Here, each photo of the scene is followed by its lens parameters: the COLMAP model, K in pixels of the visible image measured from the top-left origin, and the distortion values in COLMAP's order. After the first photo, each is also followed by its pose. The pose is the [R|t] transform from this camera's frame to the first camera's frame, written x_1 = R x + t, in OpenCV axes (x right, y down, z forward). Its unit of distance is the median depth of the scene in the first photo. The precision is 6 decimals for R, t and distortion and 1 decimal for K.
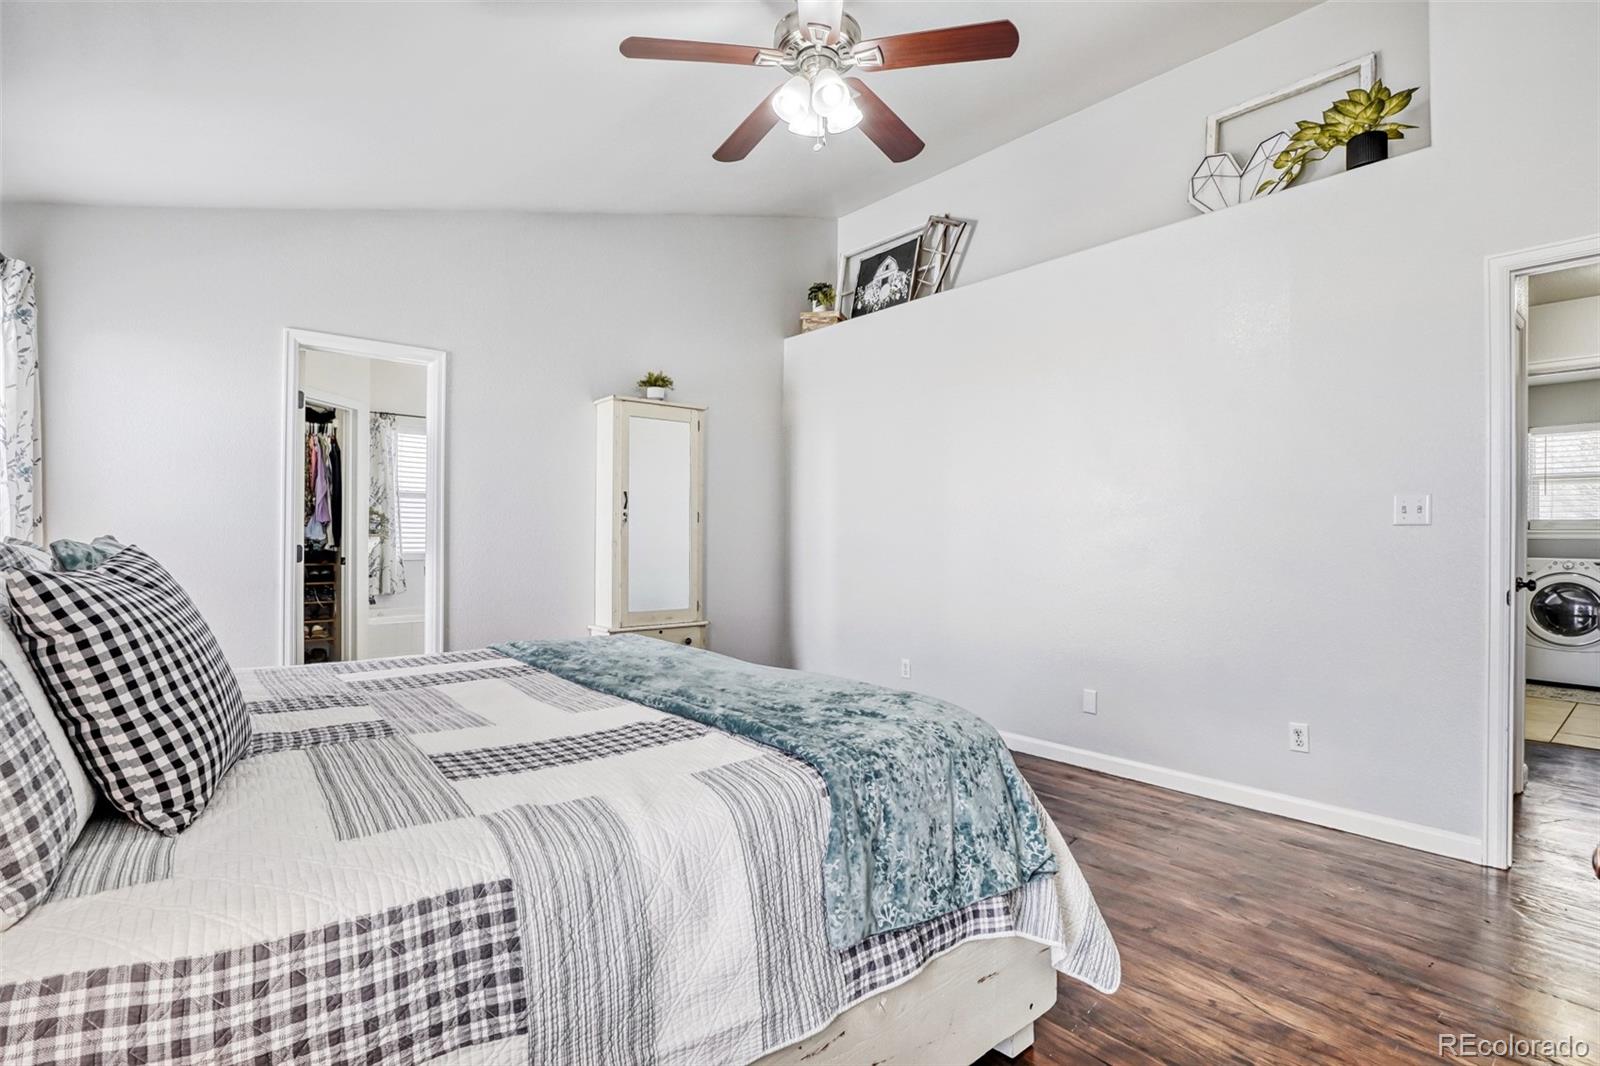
lens RADIAL K [[768.3, 0, 807.1], [0, 768.3, 524.6], [0, 0, 1]] dist [-0.002114, -0.000222]
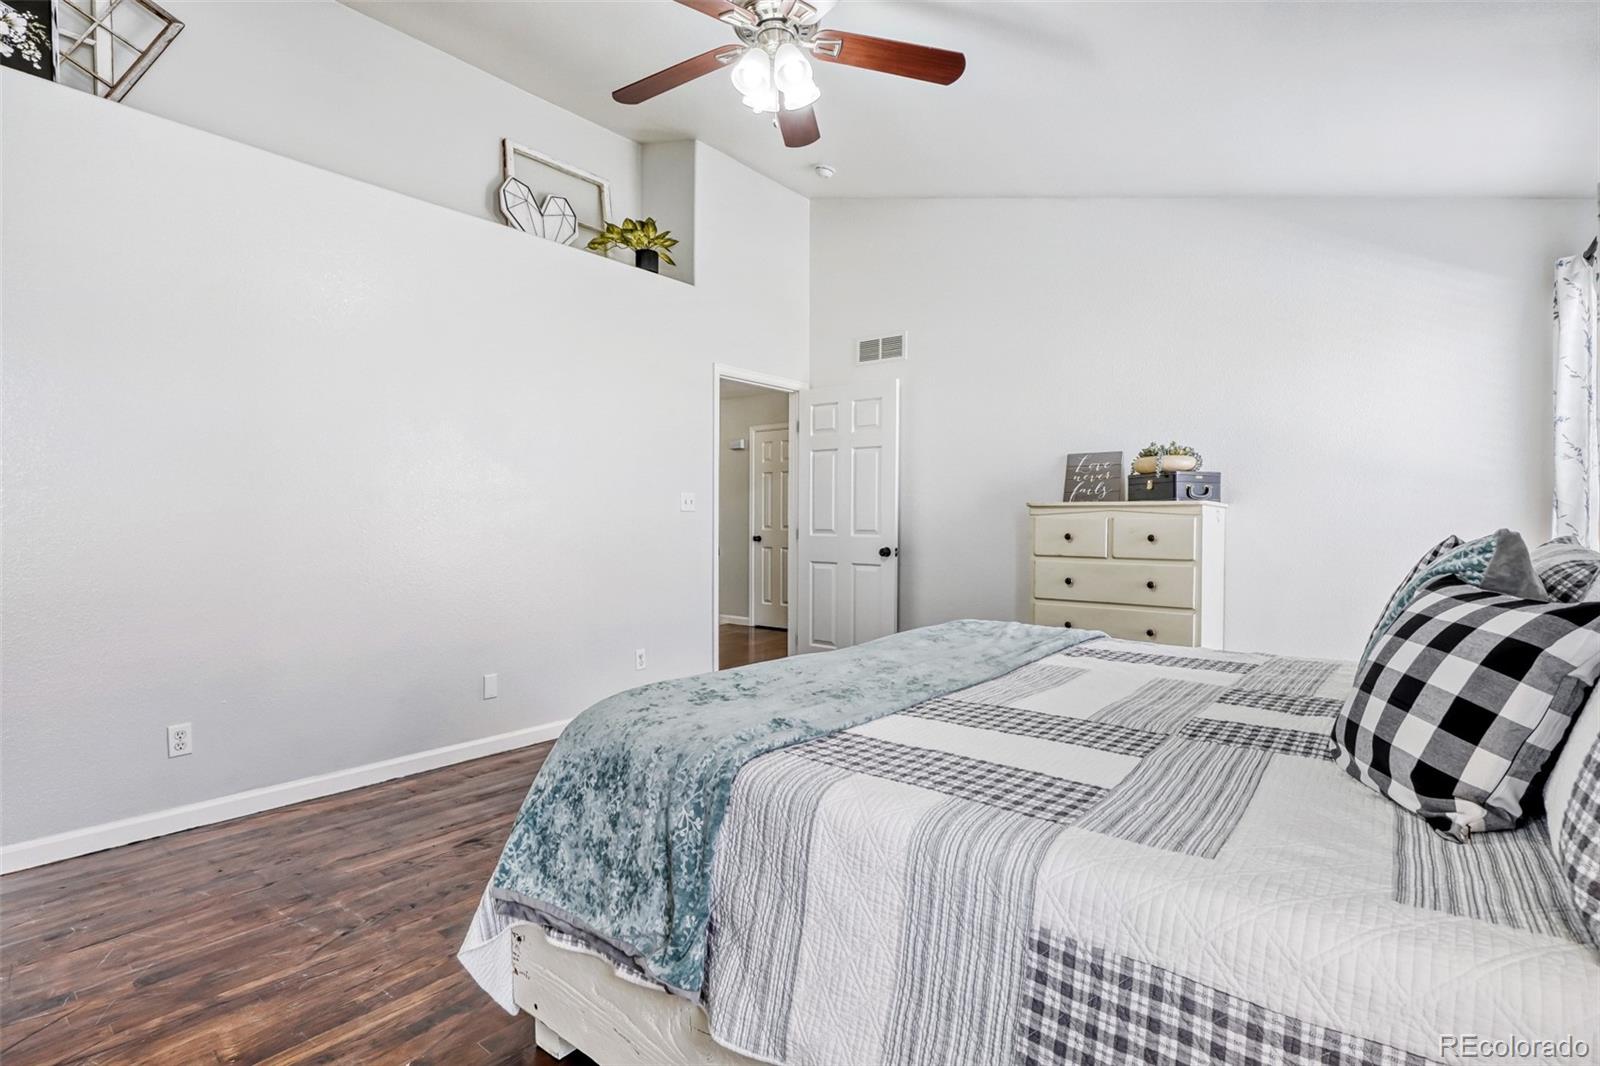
lens RADIAL K [[751.8, 0, 800.0], [0, 751.8, 533.0], [0, 0, 1]] dist [-0.020284, 0.000729]
pose [[-0.226387, -0.038224, 0.973287, -0.776909], [-0.008078, 0.999269, 0.037366, -0.013207], [-0.974004, 0.000597, -0.226530, 1.028005]]
